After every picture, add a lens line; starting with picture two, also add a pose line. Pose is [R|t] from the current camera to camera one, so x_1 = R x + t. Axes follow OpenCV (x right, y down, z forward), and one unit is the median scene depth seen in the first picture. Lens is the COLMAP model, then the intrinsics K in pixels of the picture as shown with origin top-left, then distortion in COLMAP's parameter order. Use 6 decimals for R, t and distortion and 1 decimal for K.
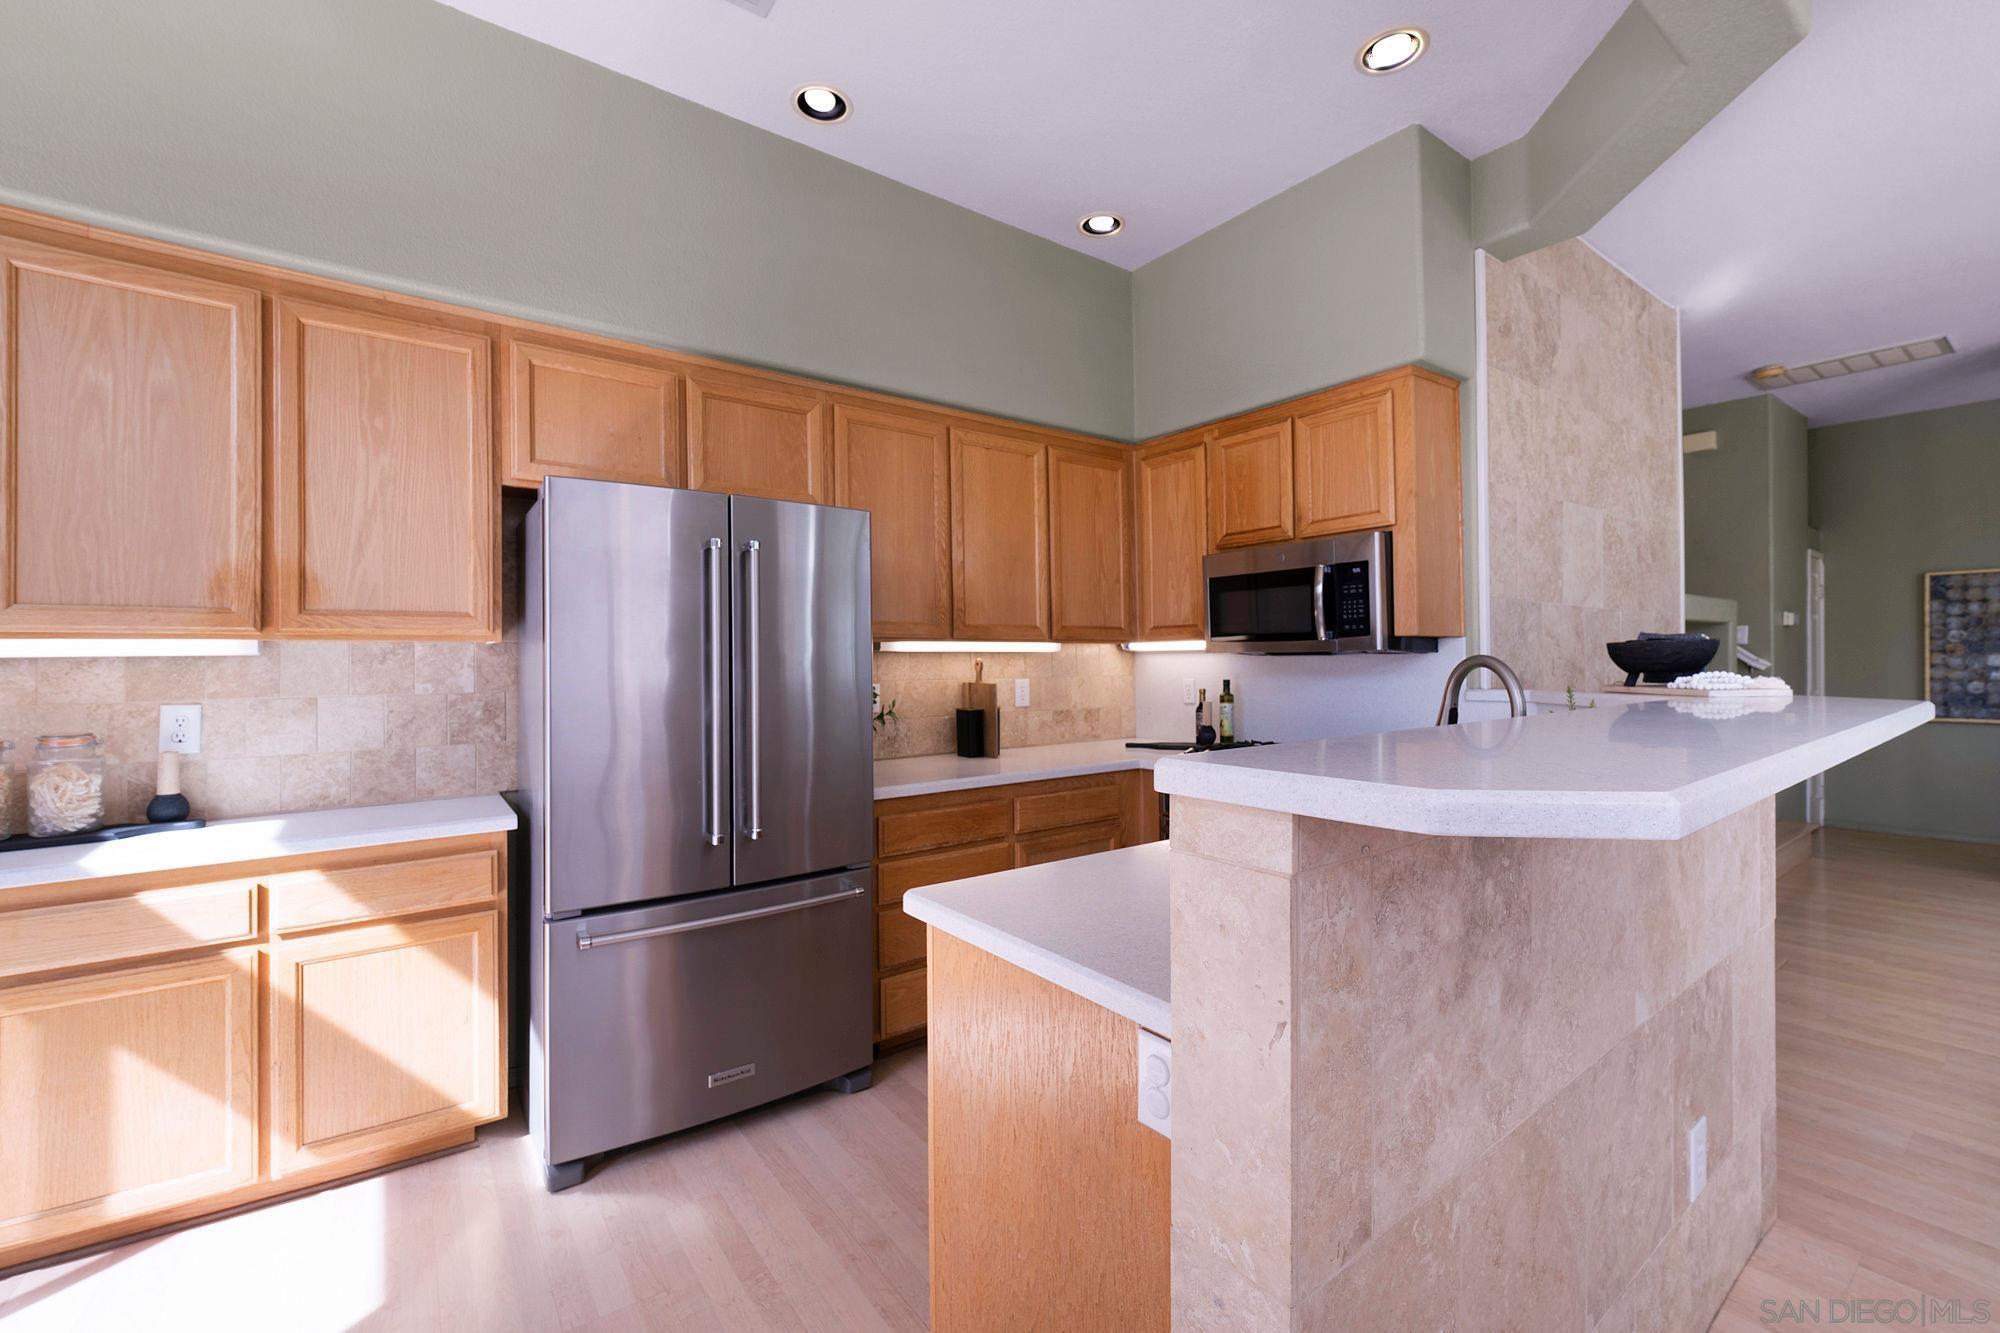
lens RADIAL K [[829.5, 0, 983.0], [0, 829.5, 662.5], [0, 0, 1]] dist [0.002431, -0.003421]
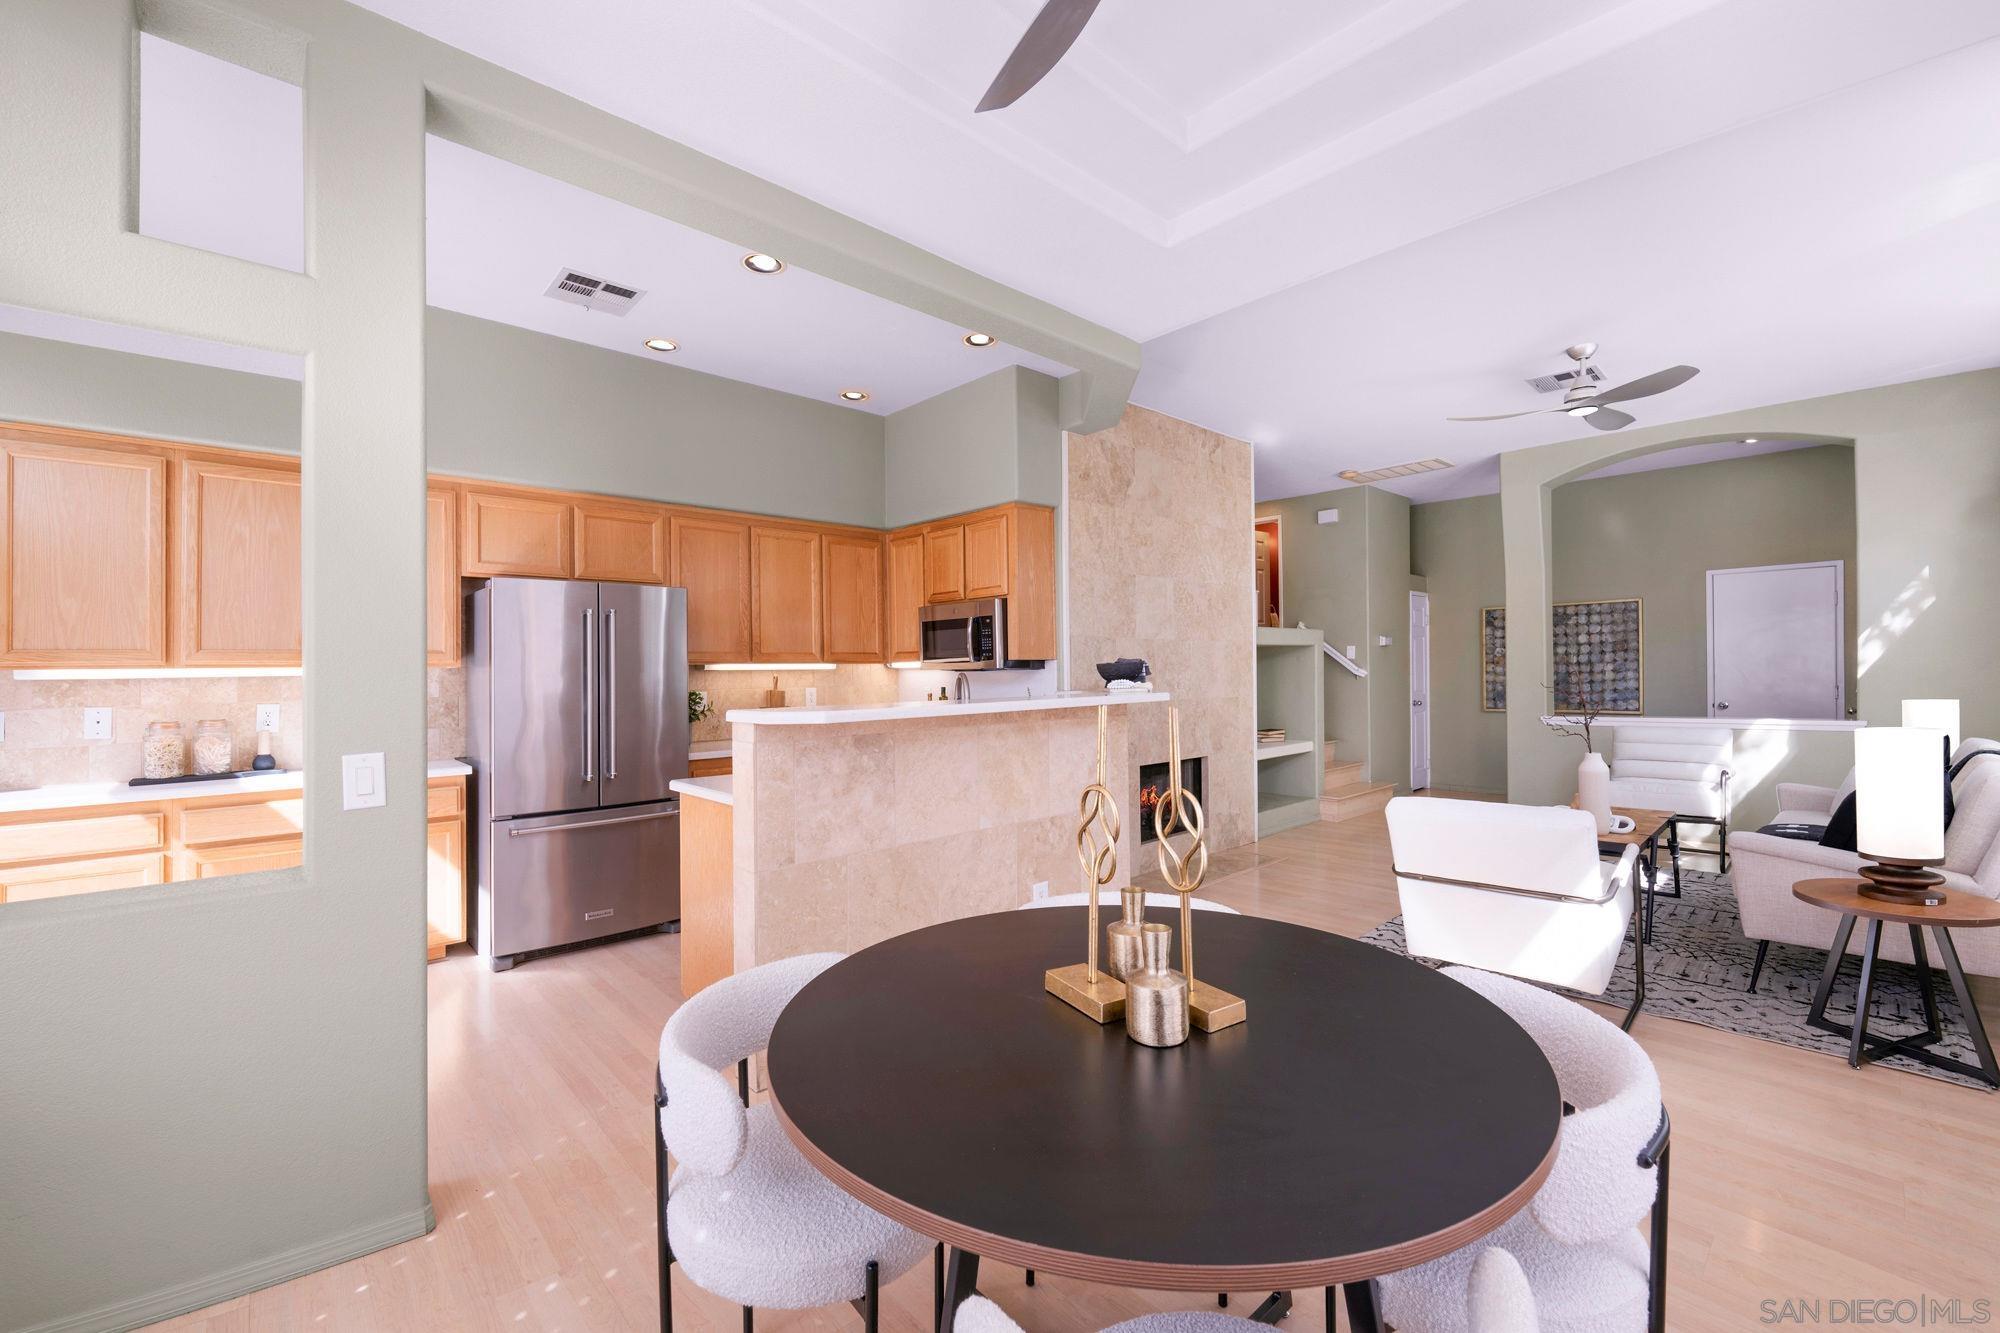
lens RADIAL K [[829.5, 0, 984.0], [0, 829.5, 661.1], [0, 0, 1]] dist [0.002431, -0.003421]
pose [[0.994605, -0.005195, 0.103602, 0.238228], [0.006541, 0.999898, -0.012661, -0.006413], [-0.103526, 0.013271, 0.994538, -0.610105]]
